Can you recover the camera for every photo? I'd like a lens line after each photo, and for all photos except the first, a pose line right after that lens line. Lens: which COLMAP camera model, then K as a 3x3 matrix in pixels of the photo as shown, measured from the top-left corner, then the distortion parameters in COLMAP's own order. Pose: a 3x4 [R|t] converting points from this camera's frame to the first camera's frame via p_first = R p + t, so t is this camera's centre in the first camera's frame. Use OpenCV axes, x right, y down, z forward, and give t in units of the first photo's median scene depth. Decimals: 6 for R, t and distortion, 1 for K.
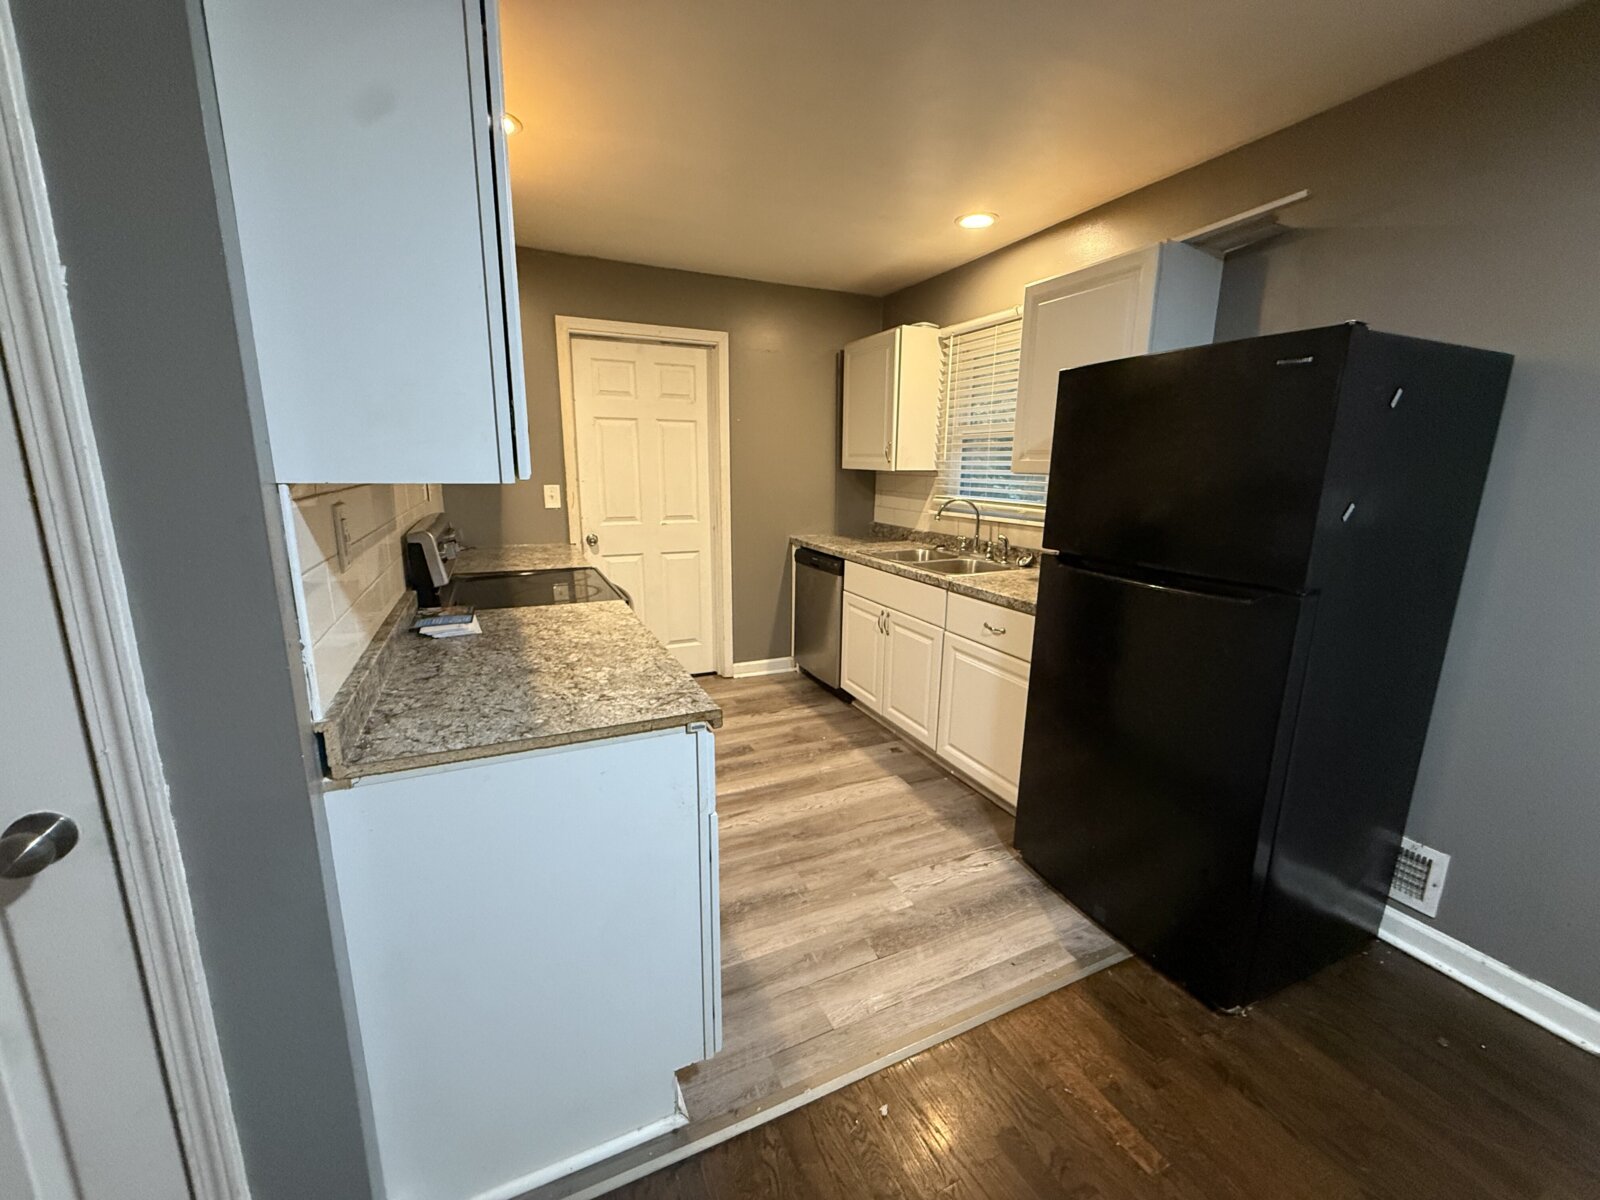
lens RADIAL K [[632.7, 0, 796.5], [0, 632.7, 596.6], [0, 0, 1]] dist [-0.000161, -0.000722]
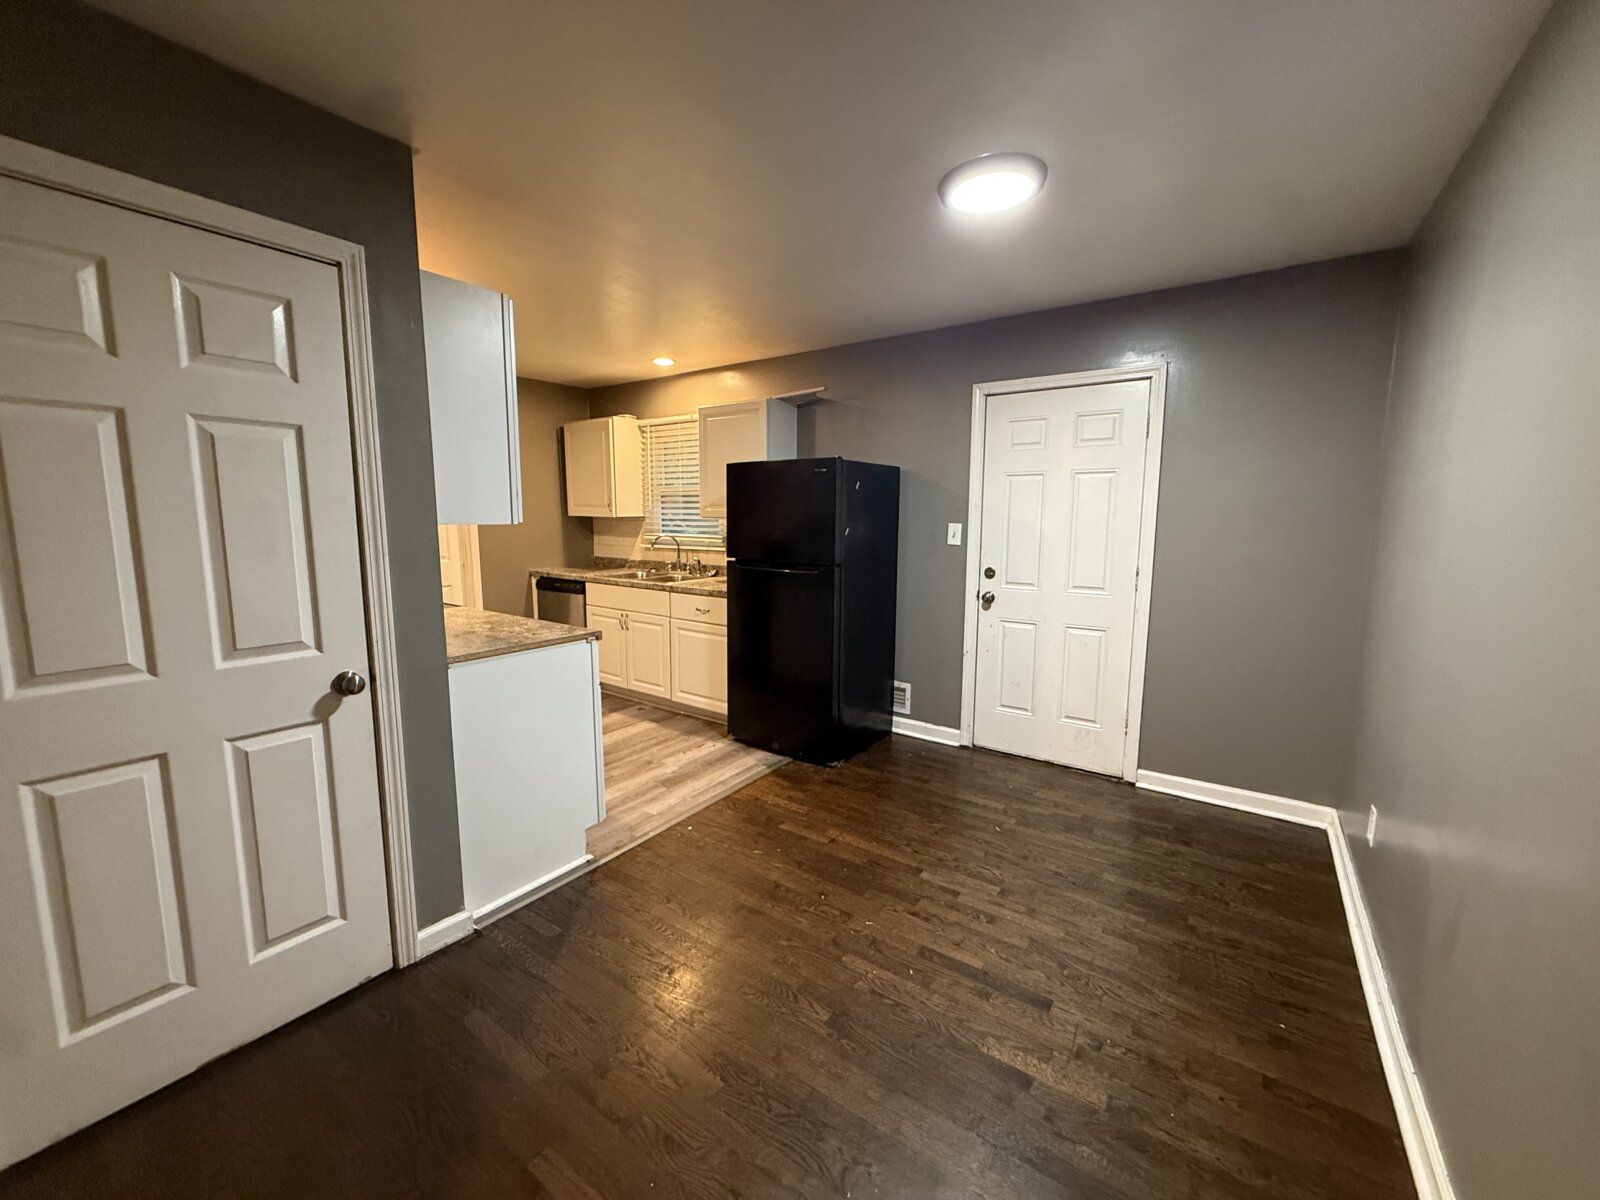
lens RADIAL K [[632.7, 0, 795.1], [0, 632.7, 599.0], [0, 0, 1]] dist [-0.000161, -0.000722]
pose [[0.866773, -0.073987, 0.493184, -0.324443], [0.106777, 0.993533, -0.038612, 0.122934], [-0.487138, 0.086128, 0.869067, -0.622181]]
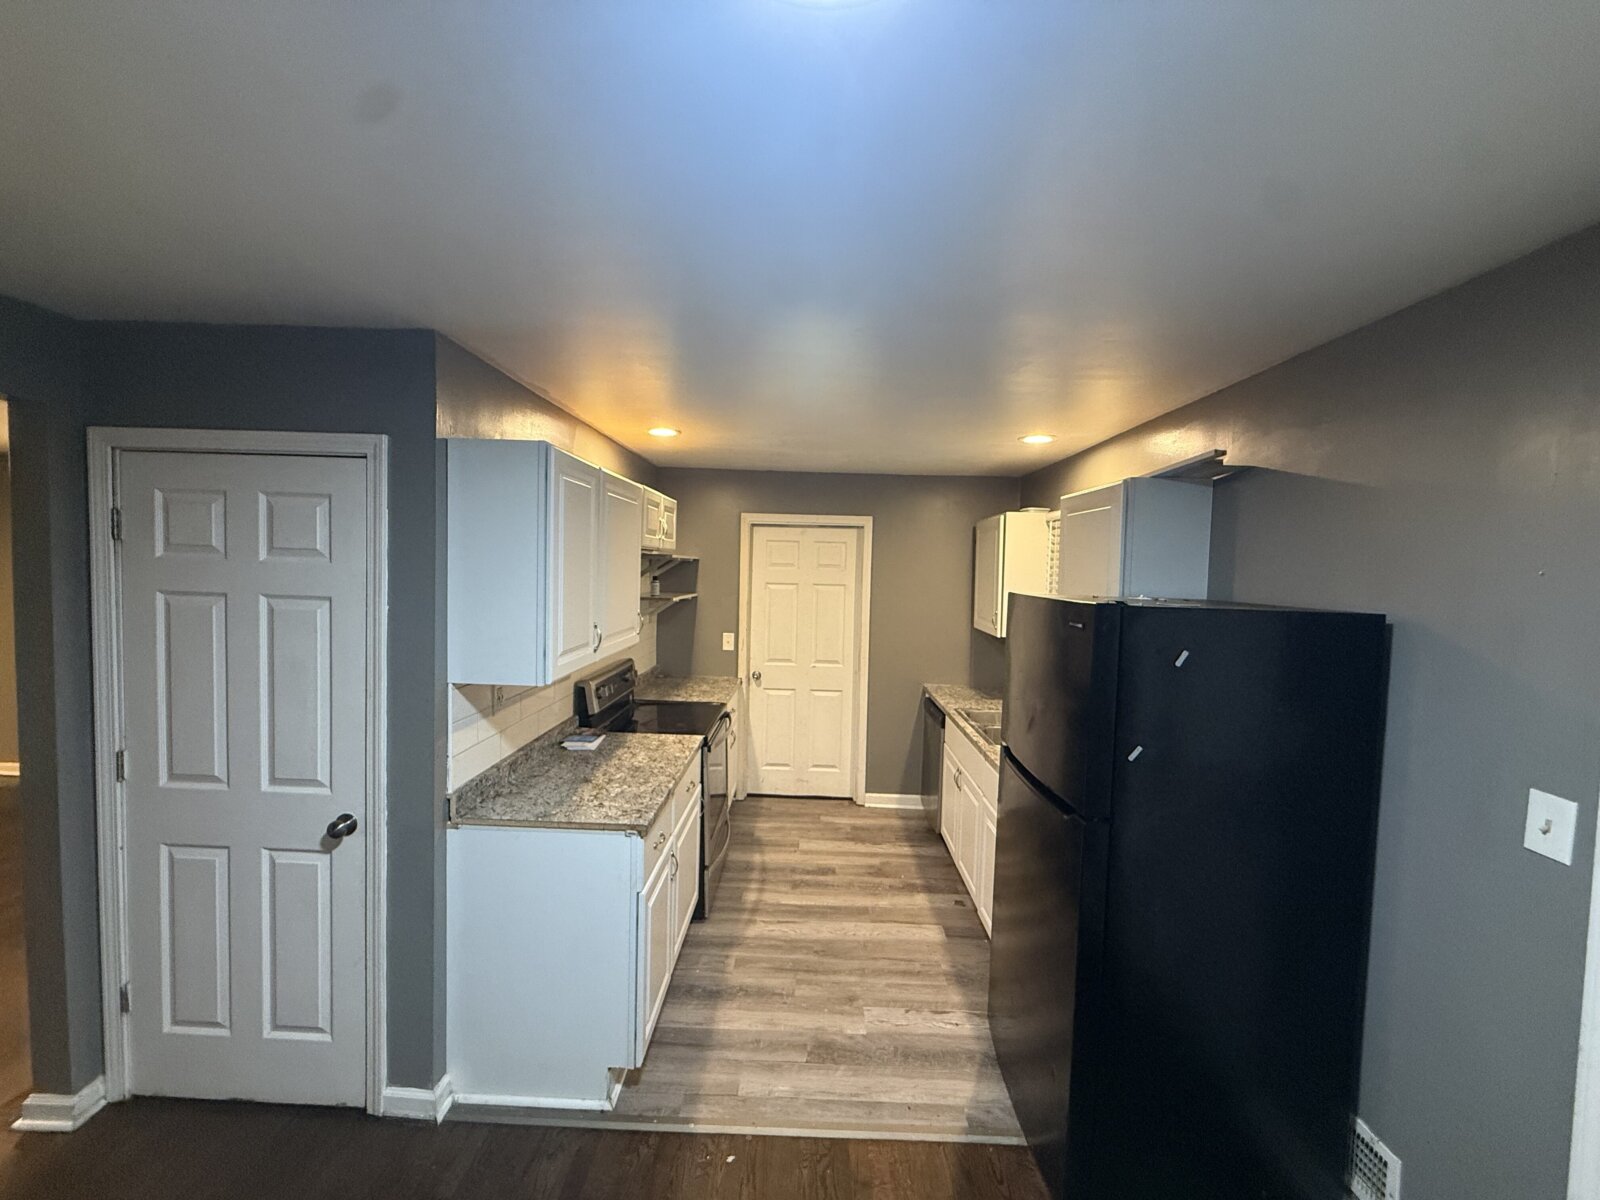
lens RADIAL K [[632.7, 0, 801.8], [0, 632.7, 599.6], [0, 0, 1]] dist [-0.000161, -0.000722]
pose [[0.900522, 0.035576, -0.433352, 0.510353], [-0.107507, 0.983920, -0.142629, -0.112509], [0.421309, 0.175029, 0.889867, -0.210514]]
